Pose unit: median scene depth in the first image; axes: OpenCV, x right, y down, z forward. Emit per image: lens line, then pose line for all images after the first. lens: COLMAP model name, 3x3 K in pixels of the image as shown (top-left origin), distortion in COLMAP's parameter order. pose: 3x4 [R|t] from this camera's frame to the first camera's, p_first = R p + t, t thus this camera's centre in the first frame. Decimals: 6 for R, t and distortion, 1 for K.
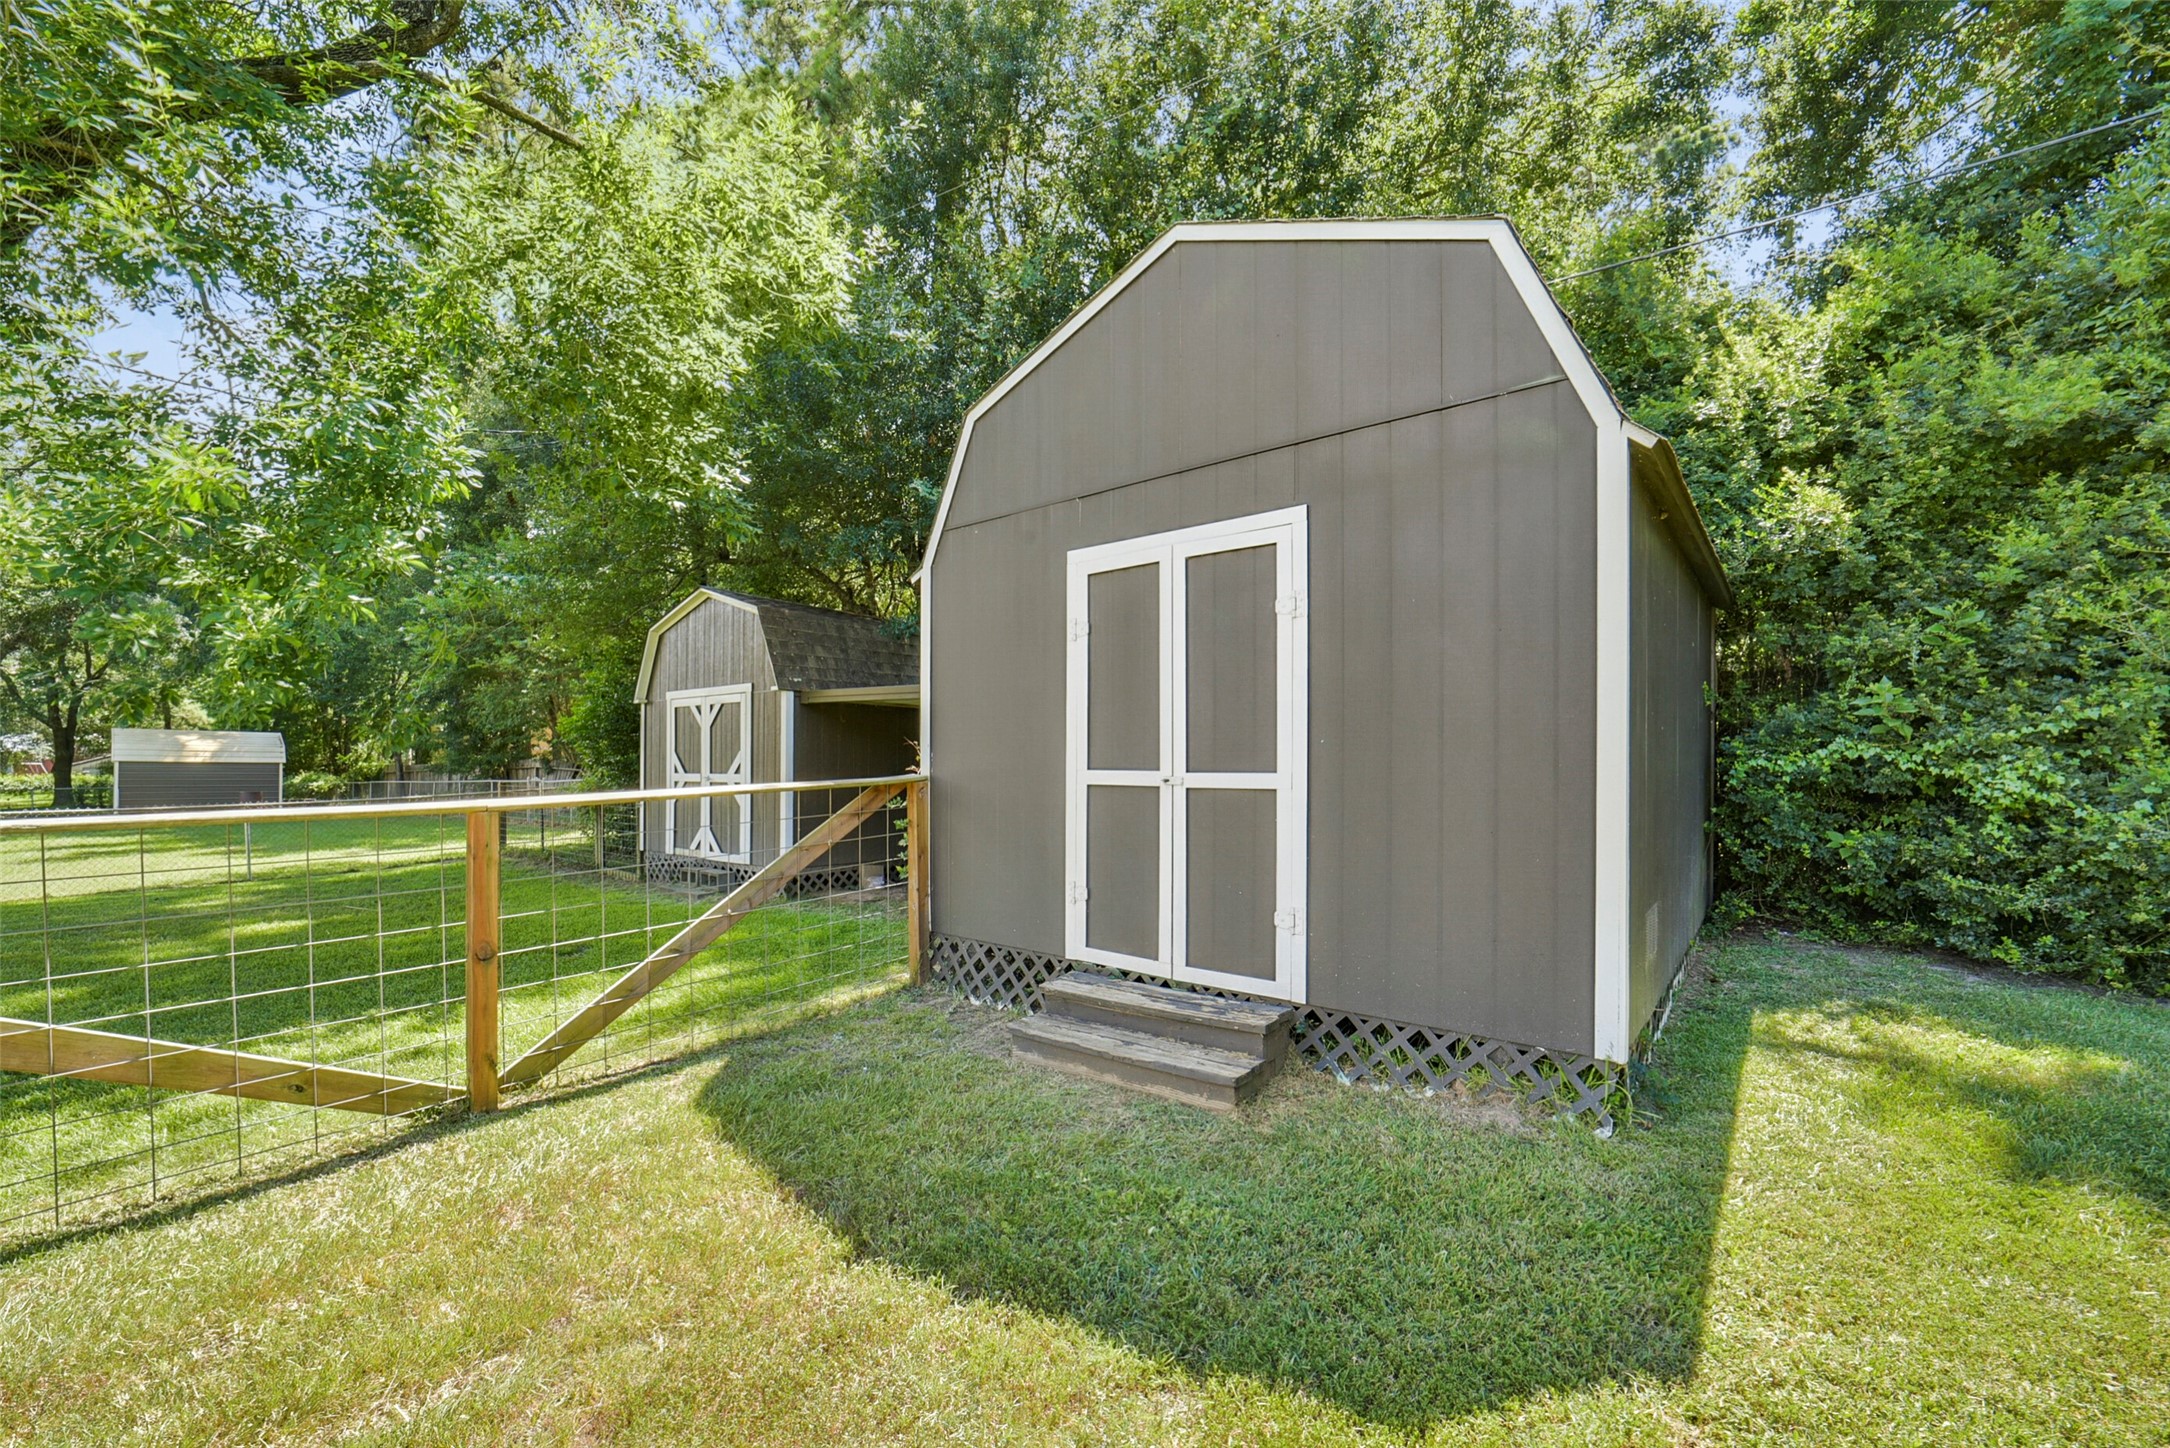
lens RADIAL K [[869.2, 0, 1049.9], [0, 869.2, 761.2], [0, 0, 1]] dist [-0.030184, 0.008927]
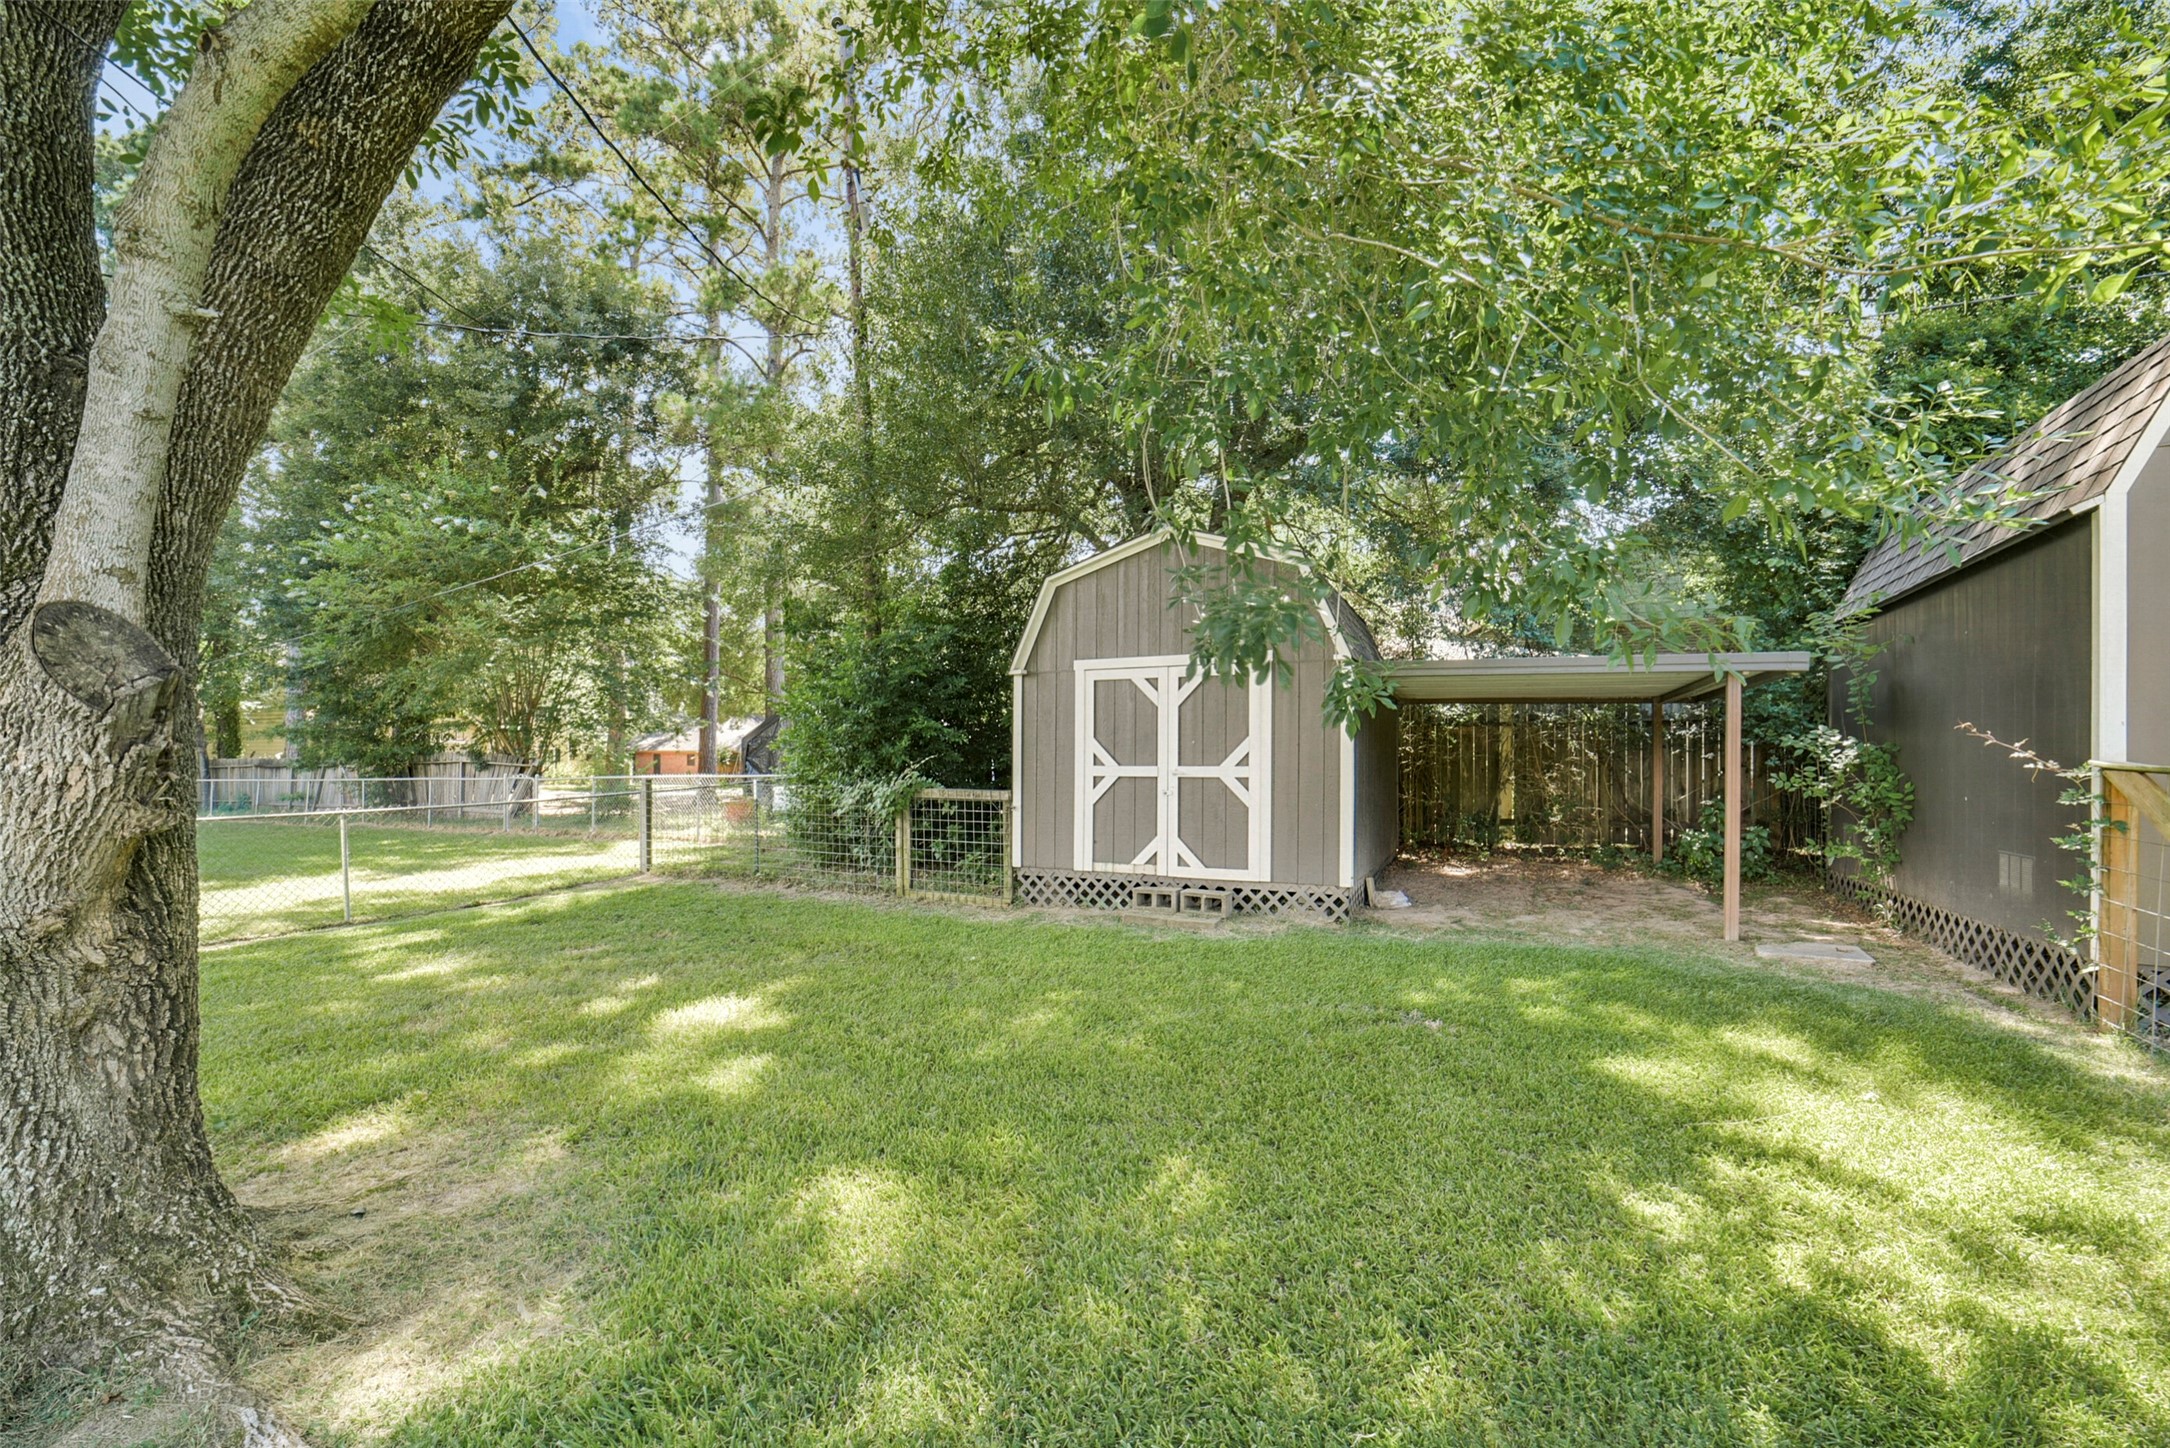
lens RADIAL K [[869.2, 0, 1081.2], [0, 869.2, 747.9], [0, 0, 1]] dist [-0.030184, 0.008927]
pose [[0.971231, 0.004615, 0.238095, -1.526306], [-0.001645, 0.999918, -0.012671, 0.019086], [-0.238134, 0.011915, 0.971159, 0.587308]]
